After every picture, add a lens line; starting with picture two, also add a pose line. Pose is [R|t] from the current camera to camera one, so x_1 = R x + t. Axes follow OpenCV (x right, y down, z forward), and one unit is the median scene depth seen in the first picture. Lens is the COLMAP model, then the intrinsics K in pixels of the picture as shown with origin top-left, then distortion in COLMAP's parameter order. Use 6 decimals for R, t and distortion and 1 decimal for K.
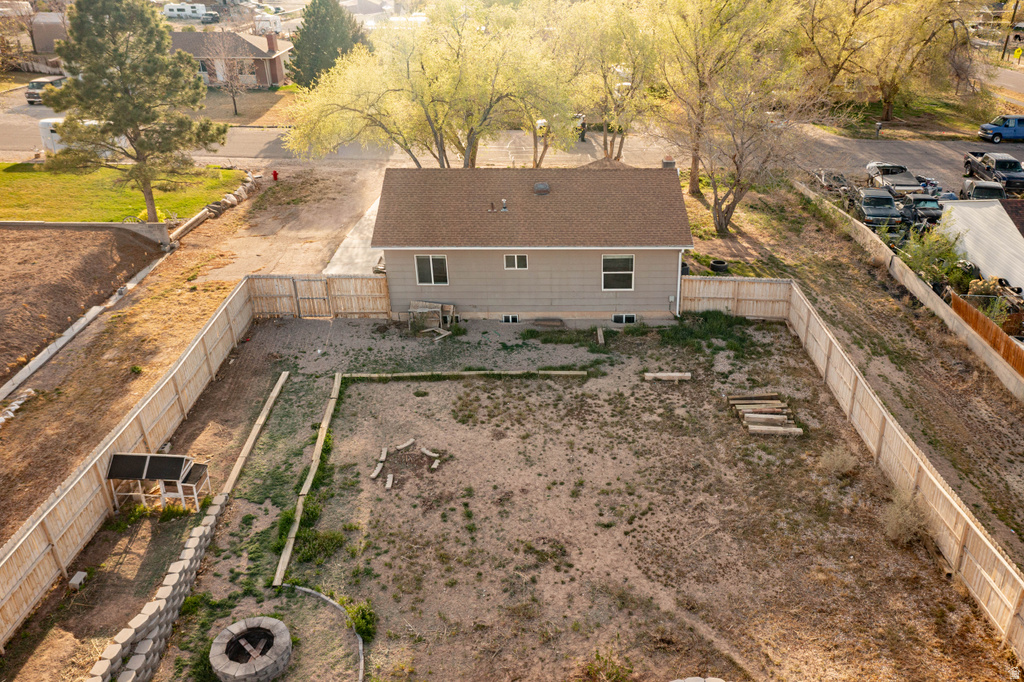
lens RADIAL K [[852.5, 0, 564.4], [0, 852.5, 304.2], [0, 0, 1]] dist [-0.026117, 0.023437]
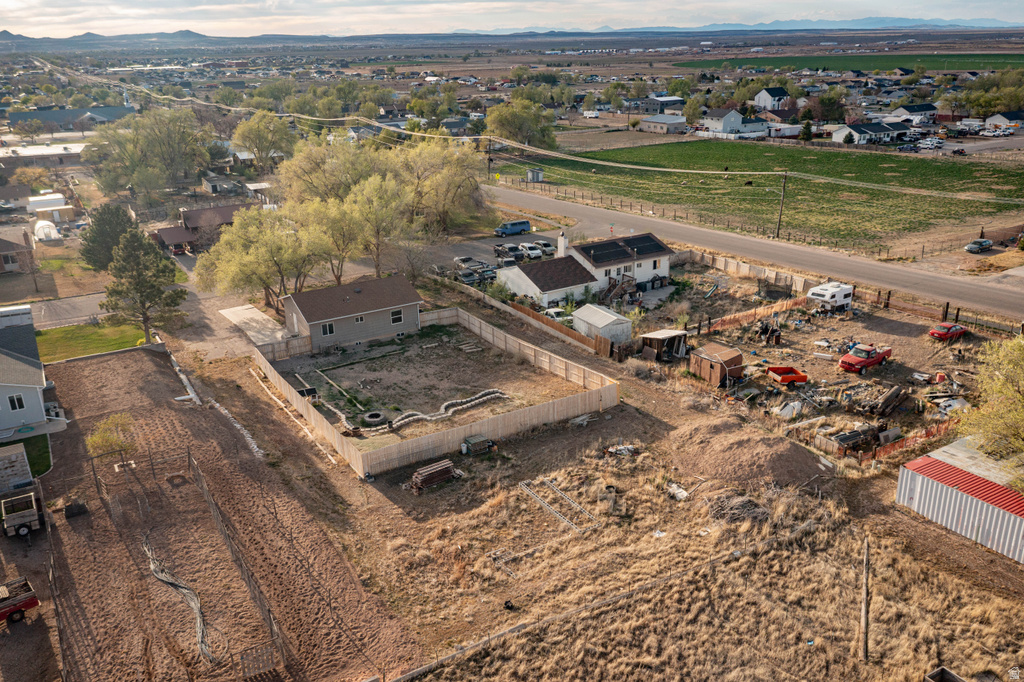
lens RADIAL K [[800.7, 0, 514.0], [0, 800.7, 334.9], [0, 0, 1]] dist [-0.007817, 0.000753]
pose [[0.868606, -0.197583, 0.454407, -0.748147], [0.231282, 0.972698, -0.019154, 0.147354], [-0.438216, 0.121734, 0.890588, -1.326352]]
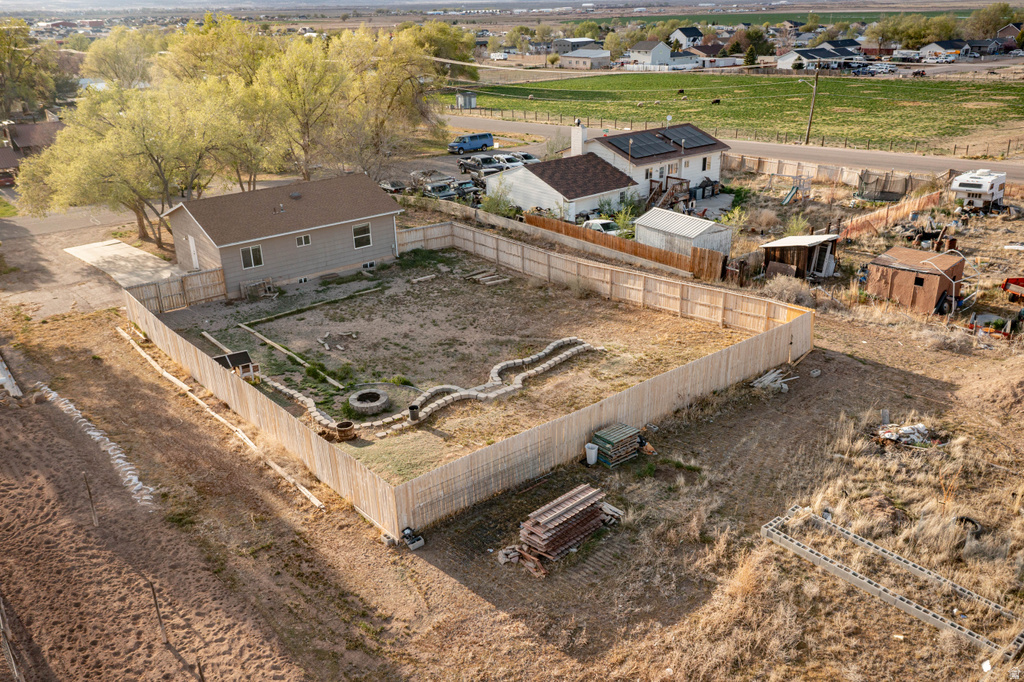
lens RADIAL K [[800.7, 0, 515.2], [0, 800.7, 340.6], [0, 0, 1]] dist [-0.007817, 0.000753]
pose [[0.790039, -0.261900, 0.554298, -0.601584], [0.276883, 0.959119, 0.058533, 0.145162], [-0.546967, 0.107233, 0.830258, -0.397822]]
